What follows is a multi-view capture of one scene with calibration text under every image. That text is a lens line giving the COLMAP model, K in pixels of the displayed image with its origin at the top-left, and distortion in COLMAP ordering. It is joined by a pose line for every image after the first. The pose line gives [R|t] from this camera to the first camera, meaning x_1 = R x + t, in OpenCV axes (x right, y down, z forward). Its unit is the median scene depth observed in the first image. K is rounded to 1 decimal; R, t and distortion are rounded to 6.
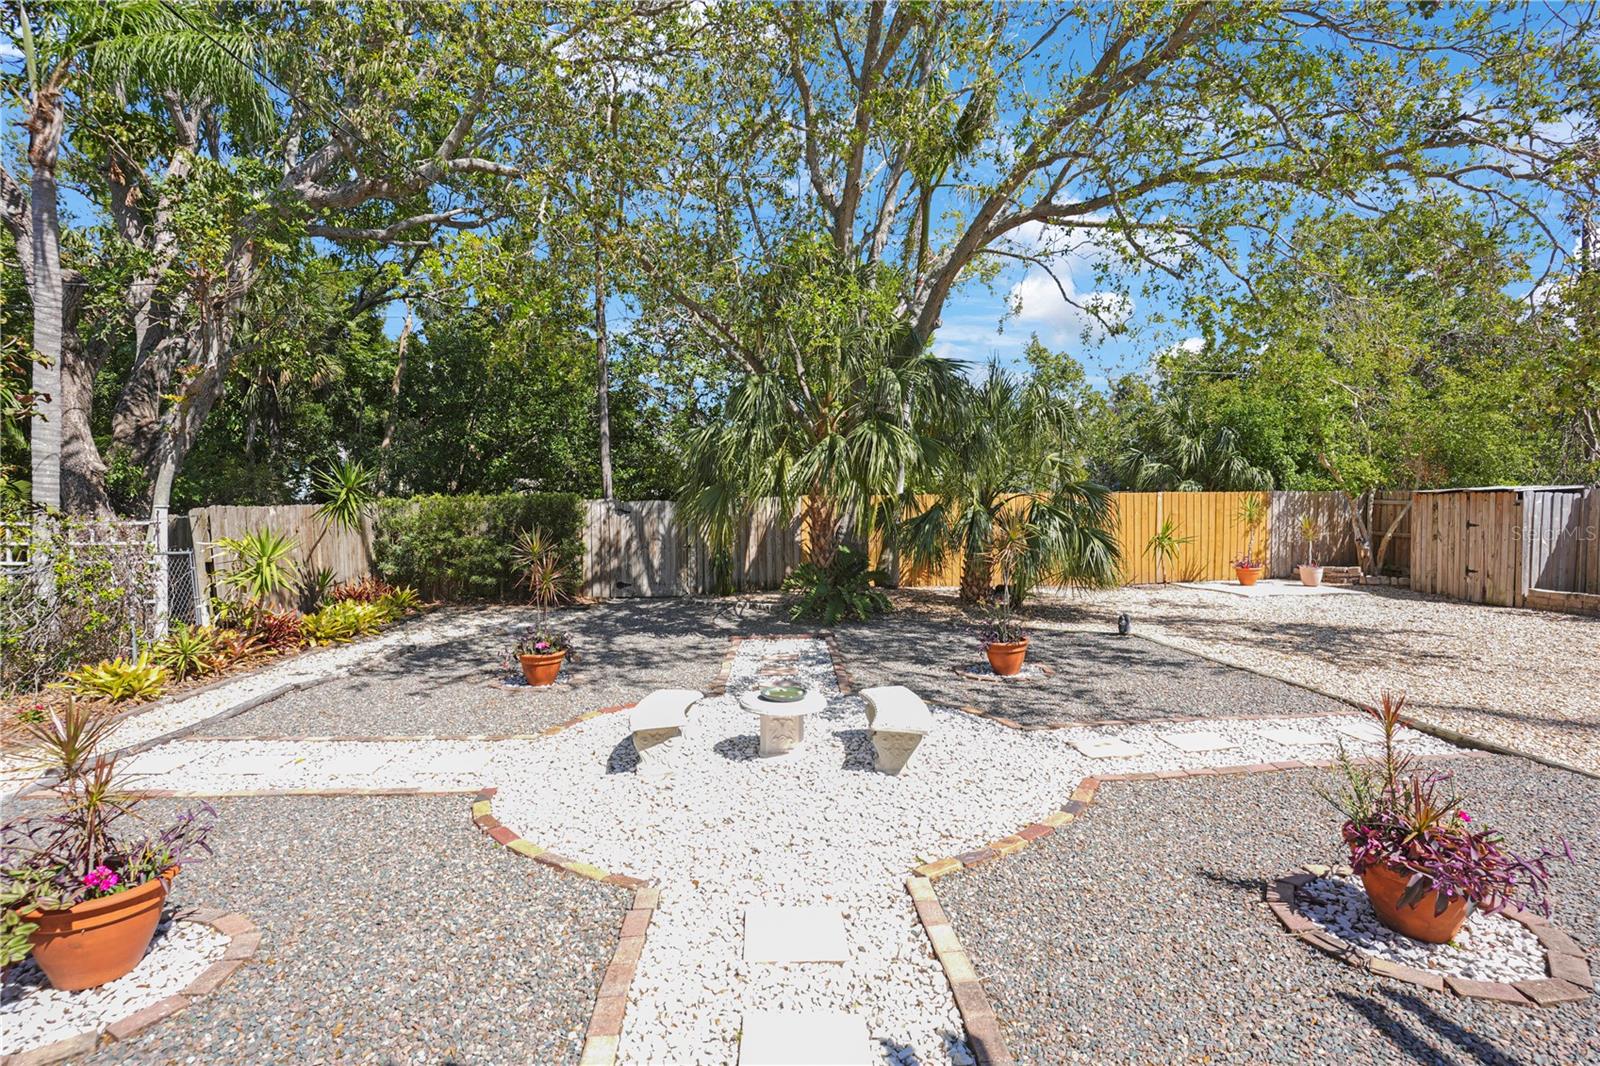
lens RADIAL K [[771.5, 0, 794.8], [0, 771.5, 527.4], [0, 0, 1]] dist [-0.002735, 0.000015]
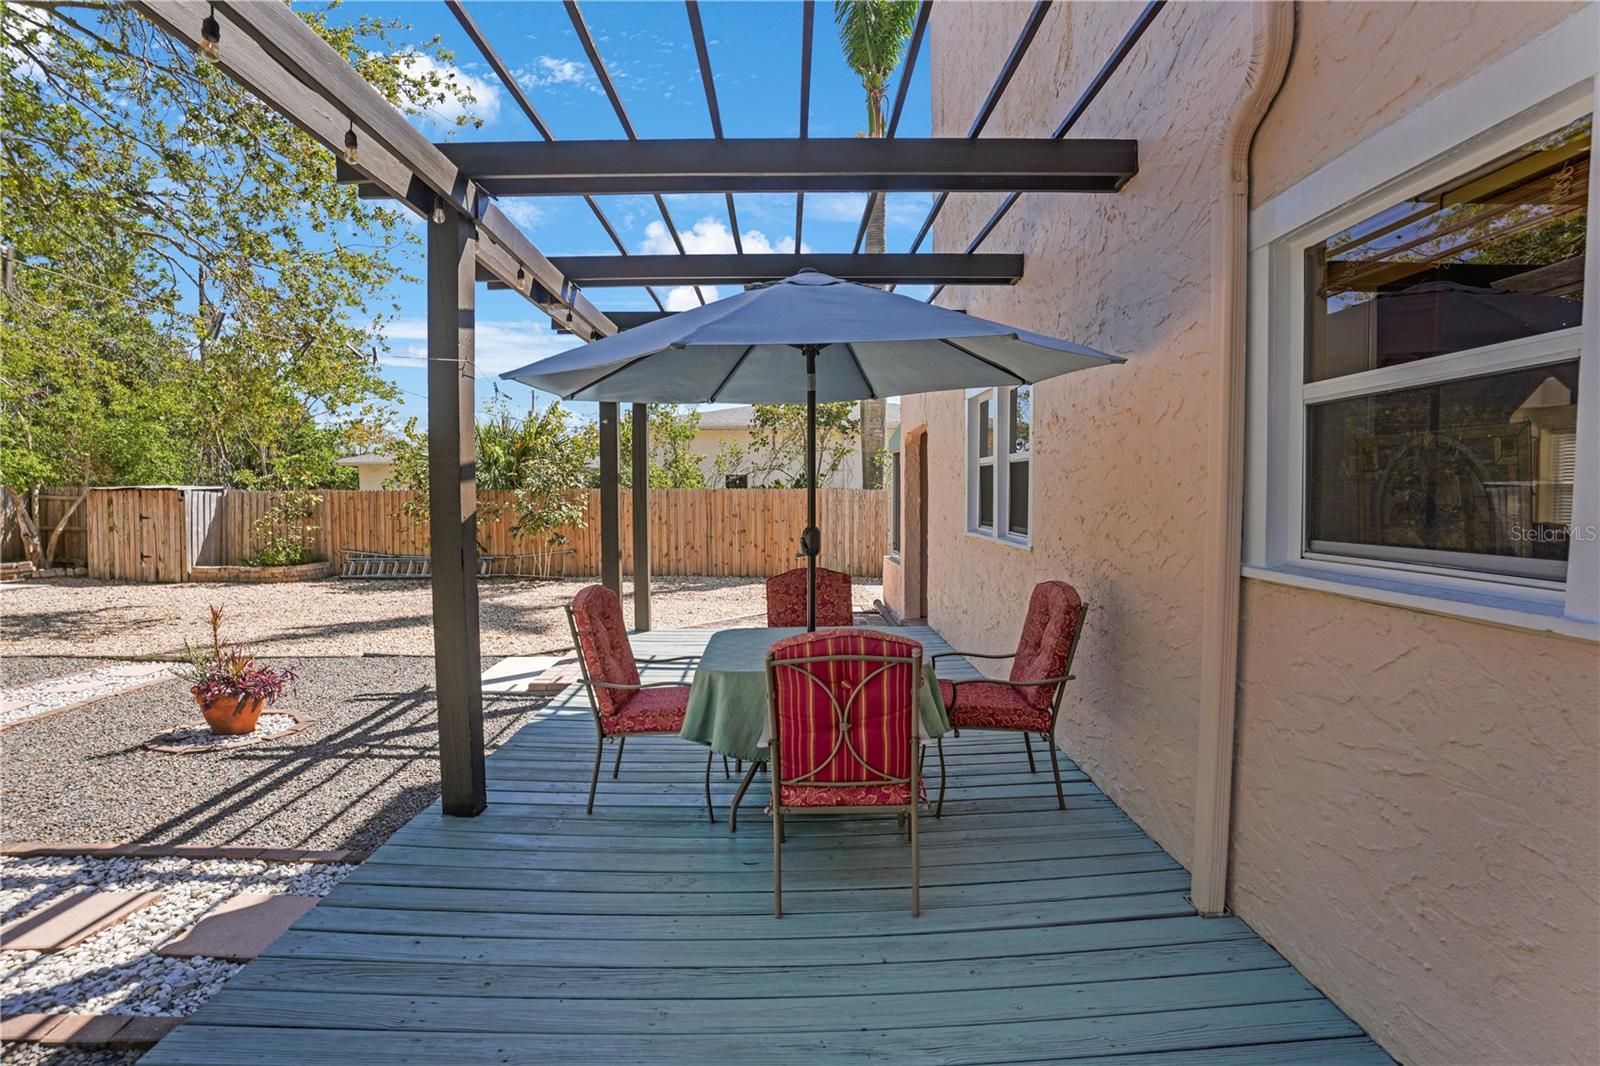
lens RADIAL K [[771.5, 0, 794.8], [0, 771.5, 527.4], [0, 0, 1]] dist [-0.002735, 0.000015]
pose [[0.103432, -0.025937, 0.994298, -0.199884], [0.021448, 0.999486, 0.023841, 0.005368], [-0.994405, 0.018859, 0.103935, -0.119695]]
